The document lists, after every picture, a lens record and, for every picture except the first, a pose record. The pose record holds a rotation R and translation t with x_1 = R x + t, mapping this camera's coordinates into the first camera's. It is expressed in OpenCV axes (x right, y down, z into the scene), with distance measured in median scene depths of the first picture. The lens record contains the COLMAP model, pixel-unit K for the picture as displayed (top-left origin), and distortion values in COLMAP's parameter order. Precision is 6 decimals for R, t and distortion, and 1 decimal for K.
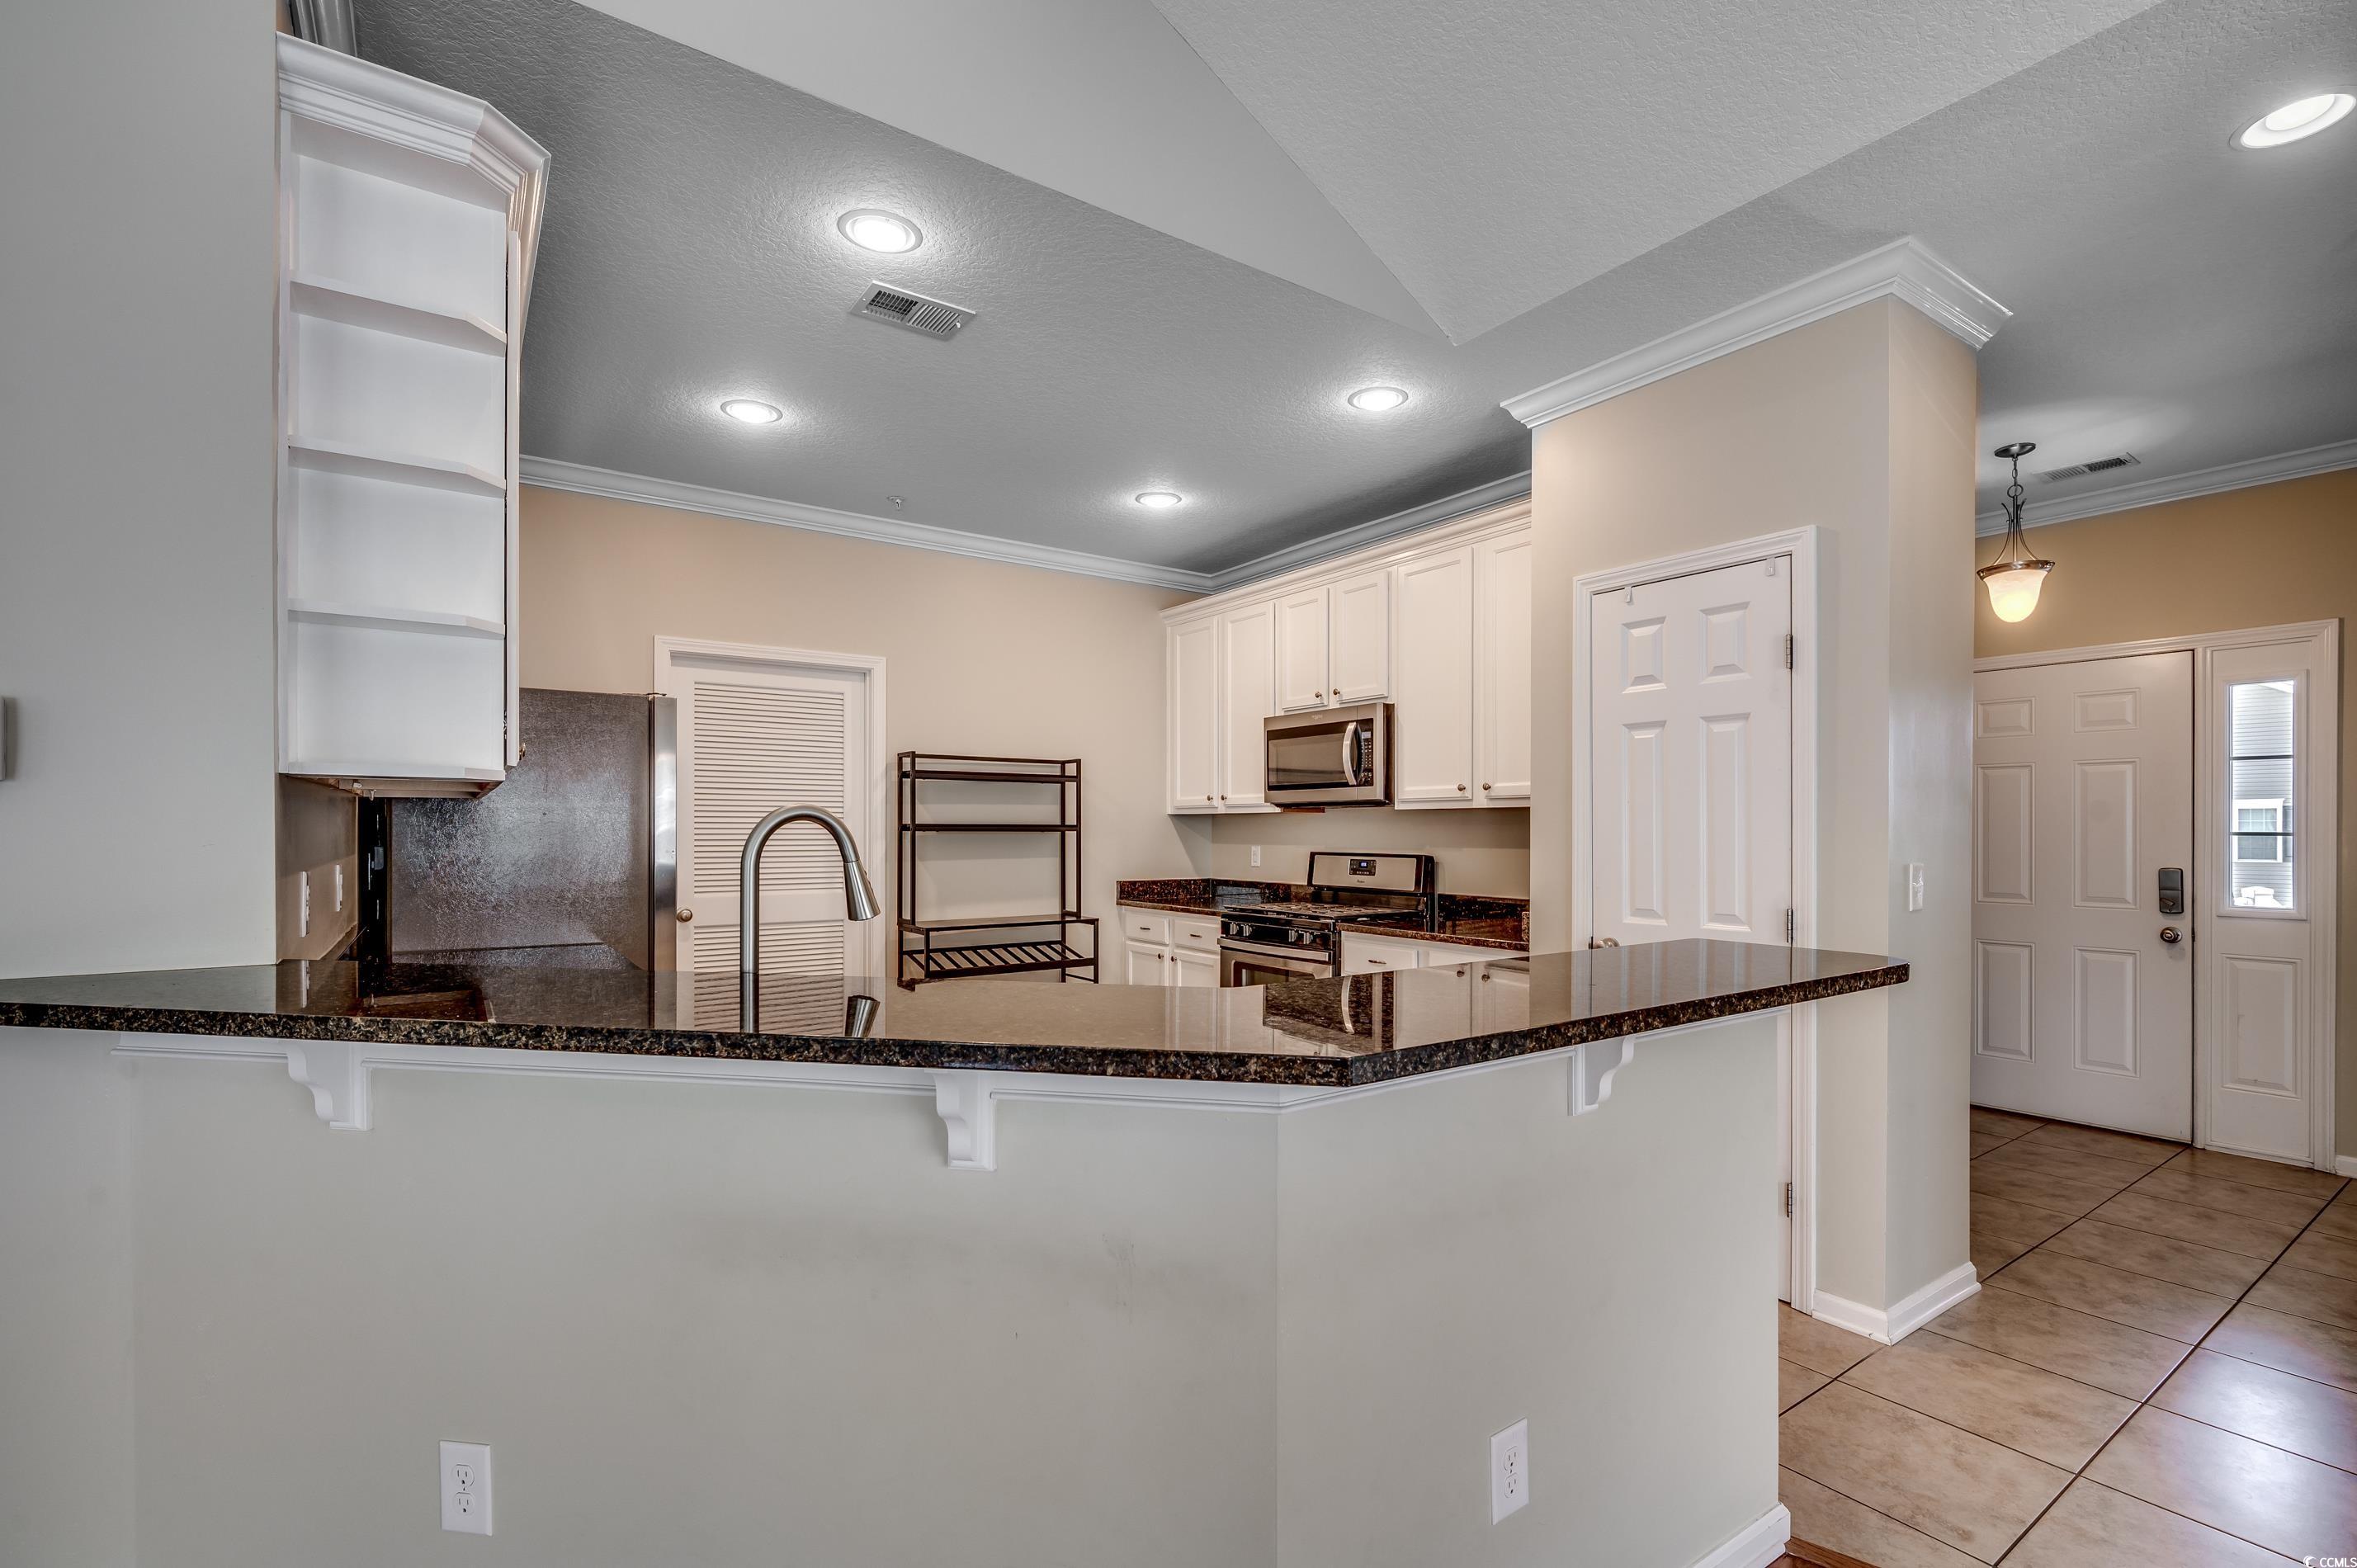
lens RADIAL K [[1043.7, 0, 1176.5], [0, 1043.7, 817.9], [0, 0, 1]] dist [-0.000944, -0.000013]
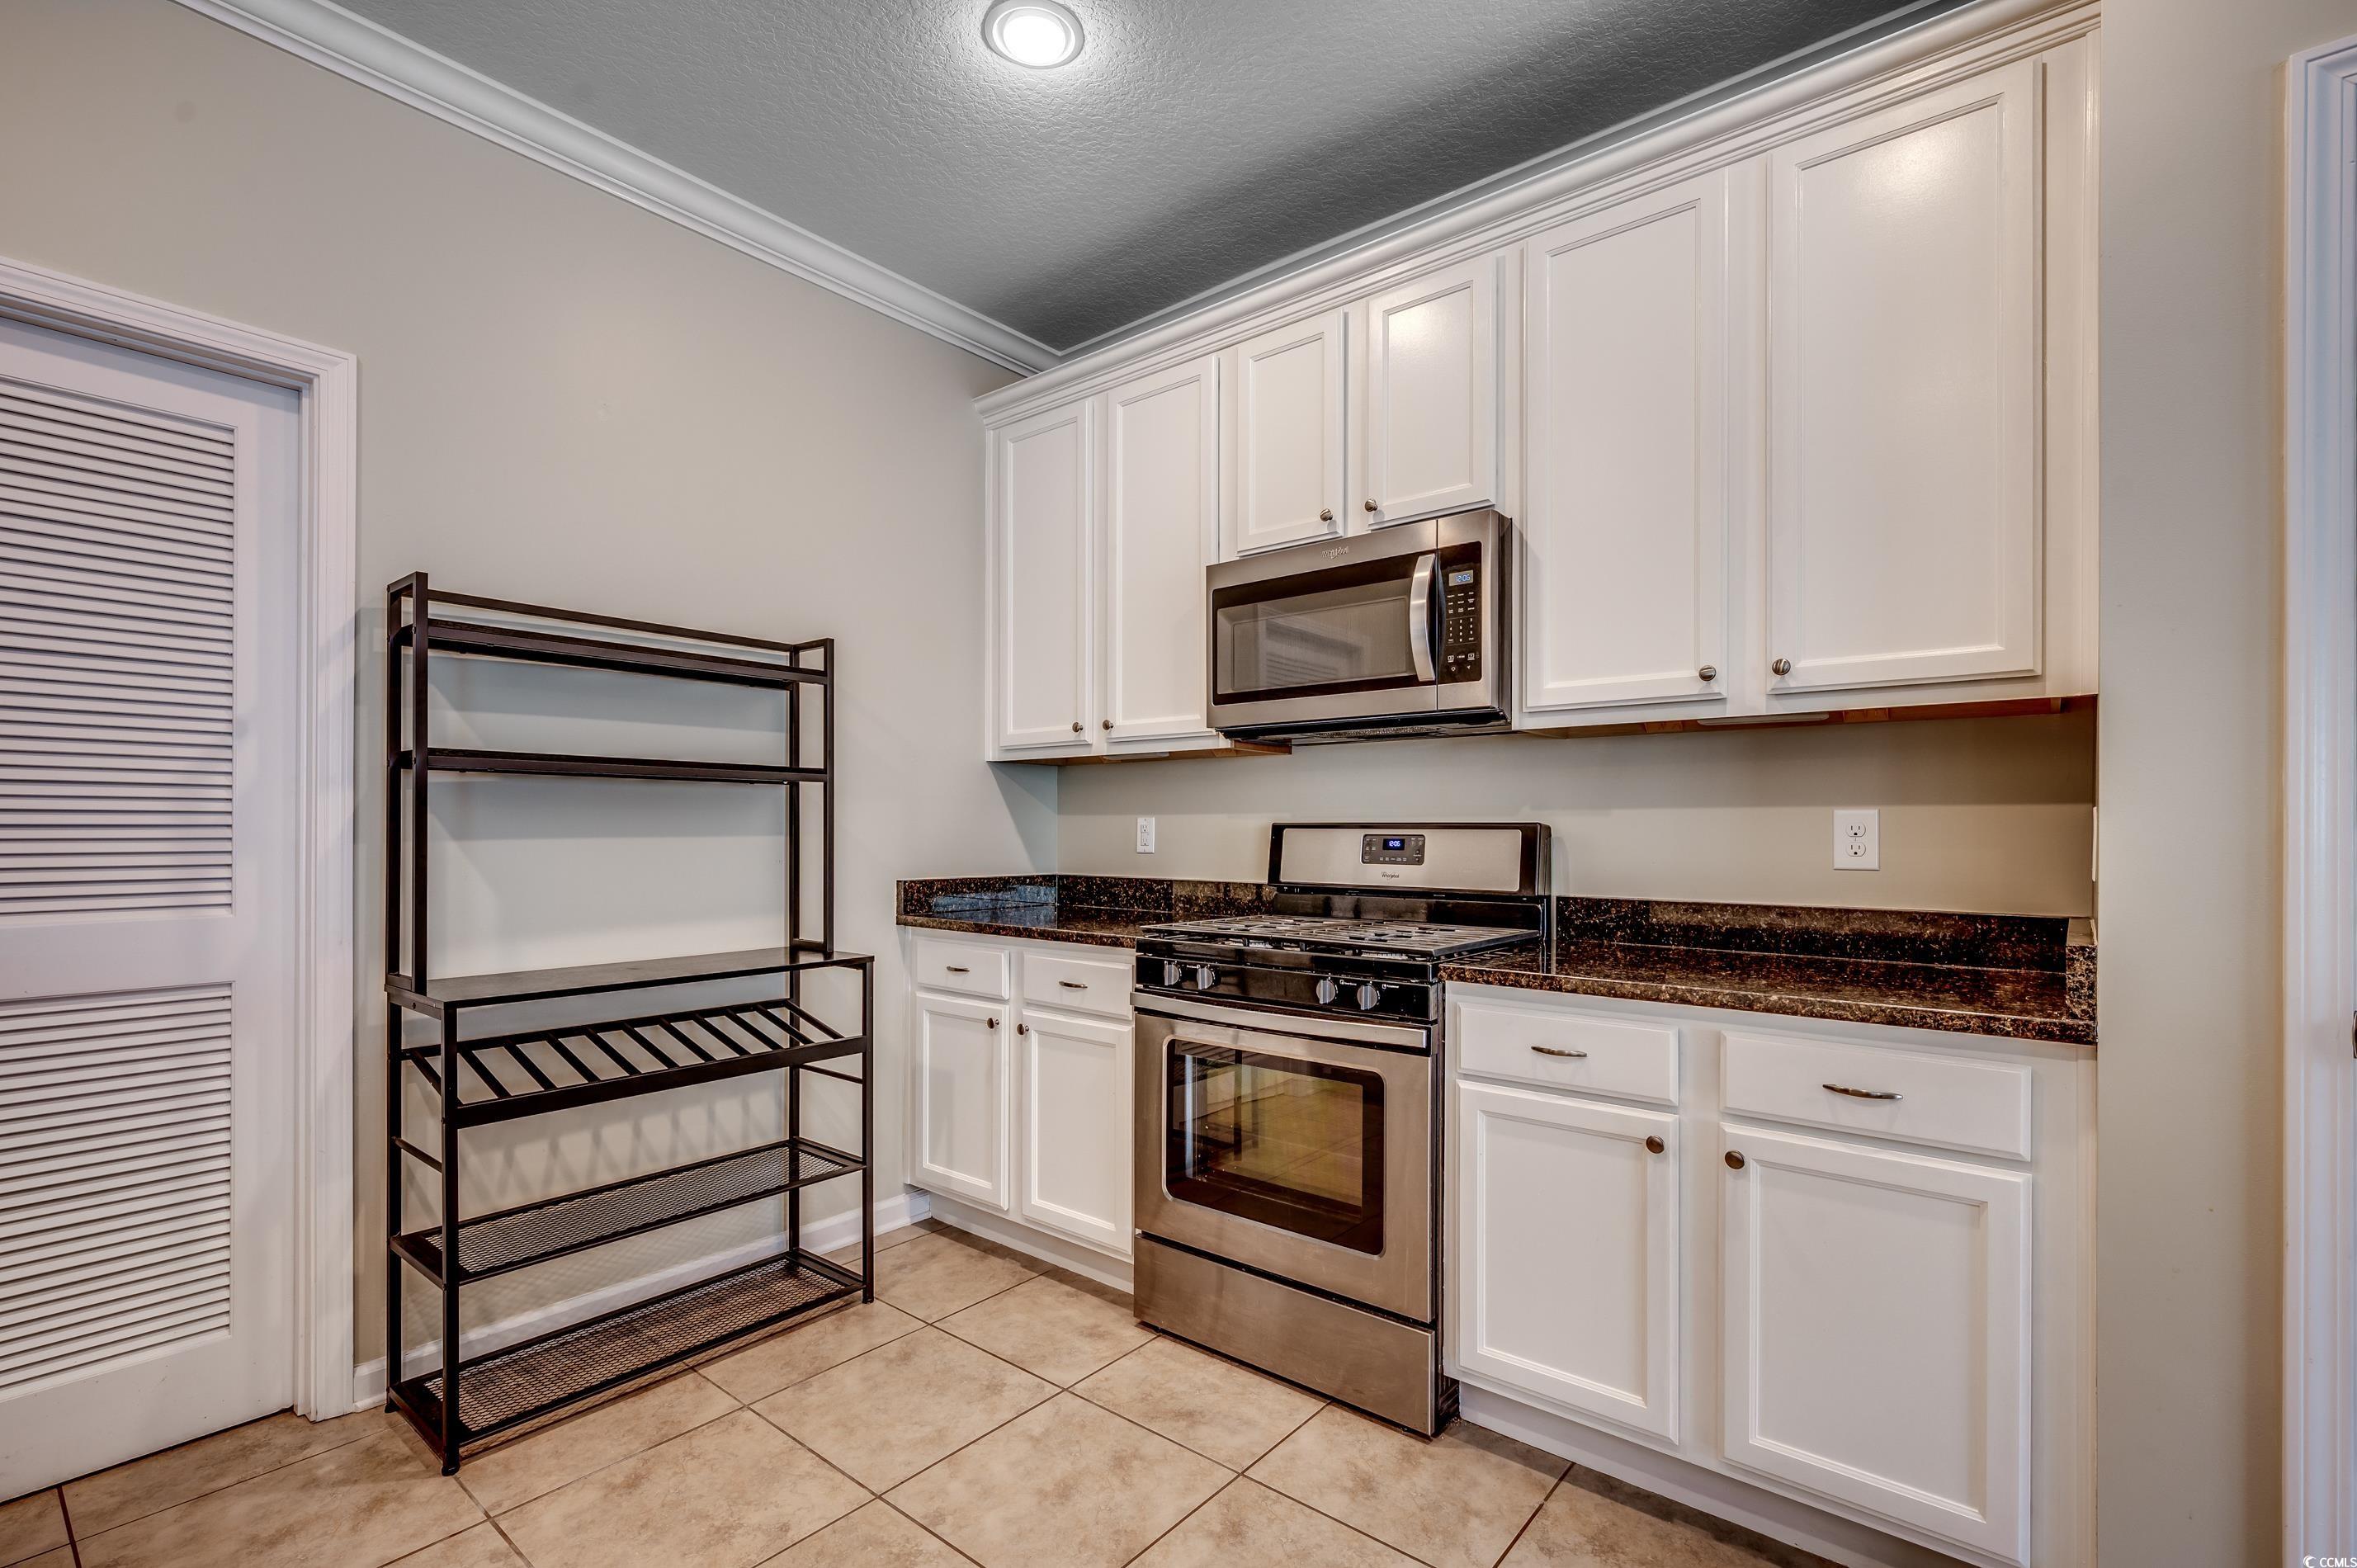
lens RADIAL K [[1047.8, 0, 1186.1], [0, 1047.8, 823.7], [0, 0, 1]] dist [-0.001829, -0.000232]
pose [[0.962546, 0.002557, 0.271107, -0.067596], [-0.004412, 0.999971, 0.006231, 0.030290], [-0.271083, -0.007193, 0.962529, 0.490890]]
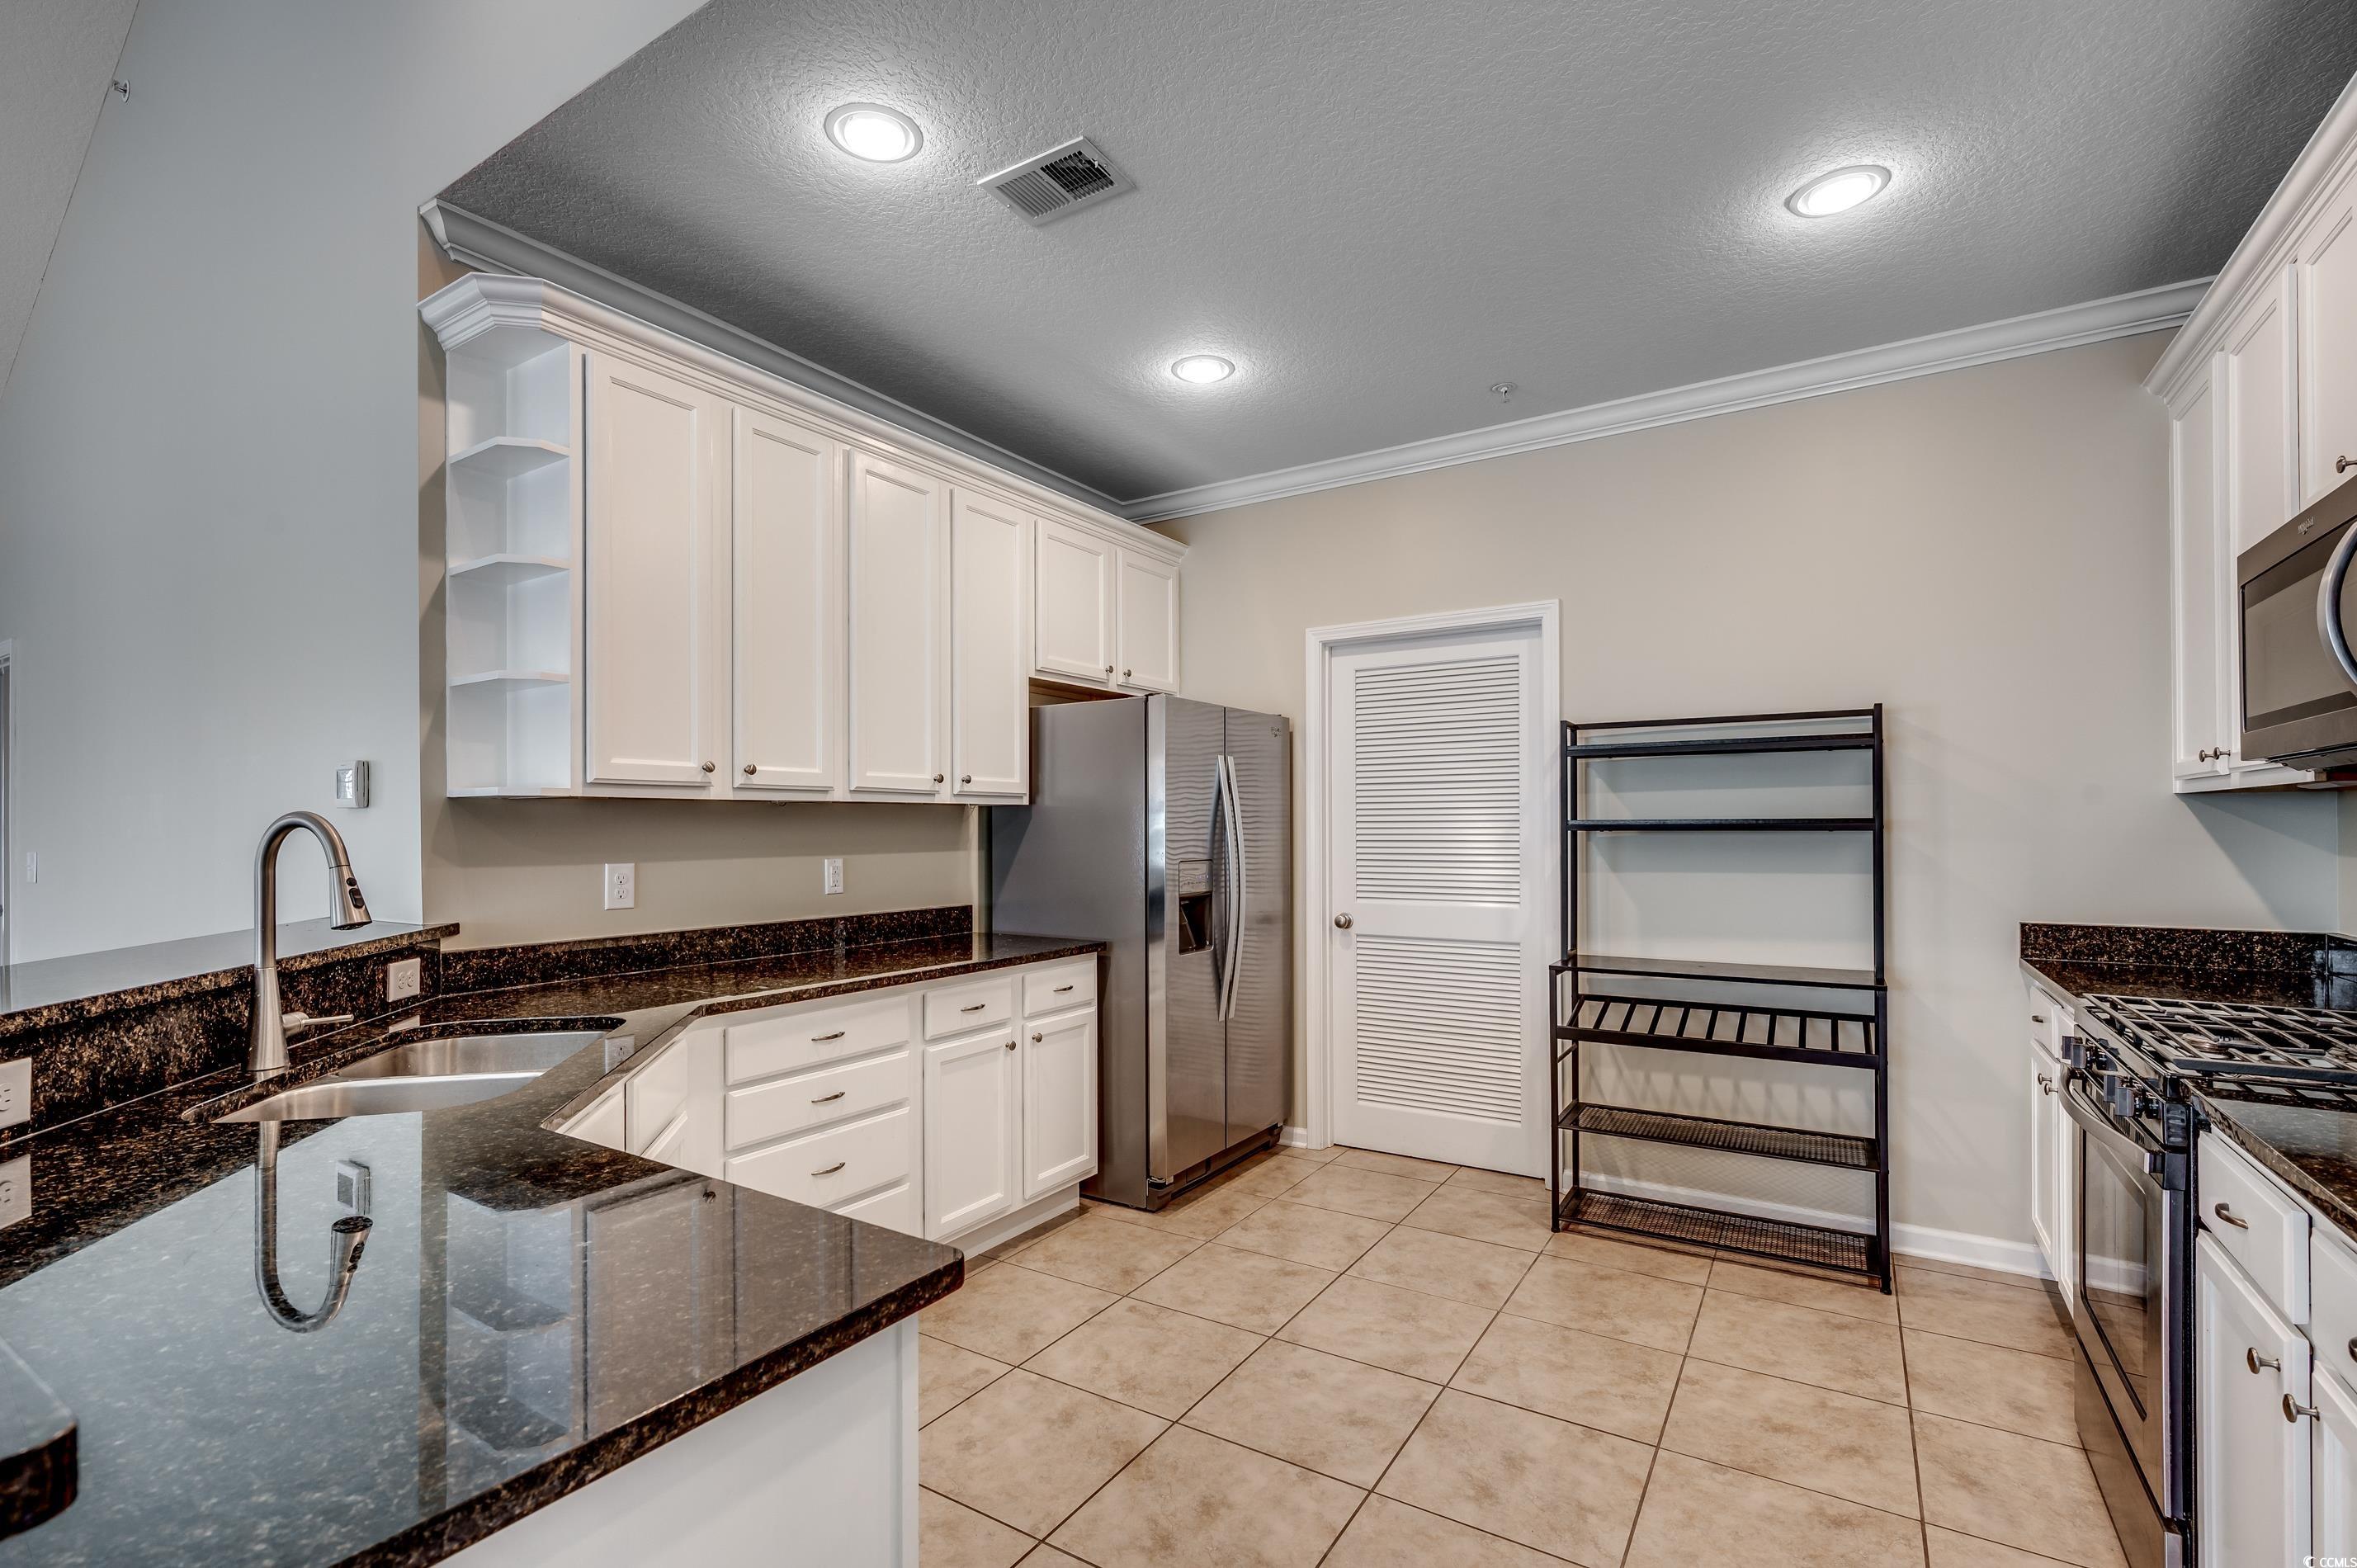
lens RADIAL K [[1047.8, 0, 1186.1], [0, 1047.8, 823.7], [0, 0, 1]] dist [-0.001829, -0.000232]
pose [[0.393235, -0.008301, -0.919400, 0.299164], [0.017795, 0.999841, -0.001416, 0.003553], [0.919266, -0.015803, 0.393320, 0.447315]]
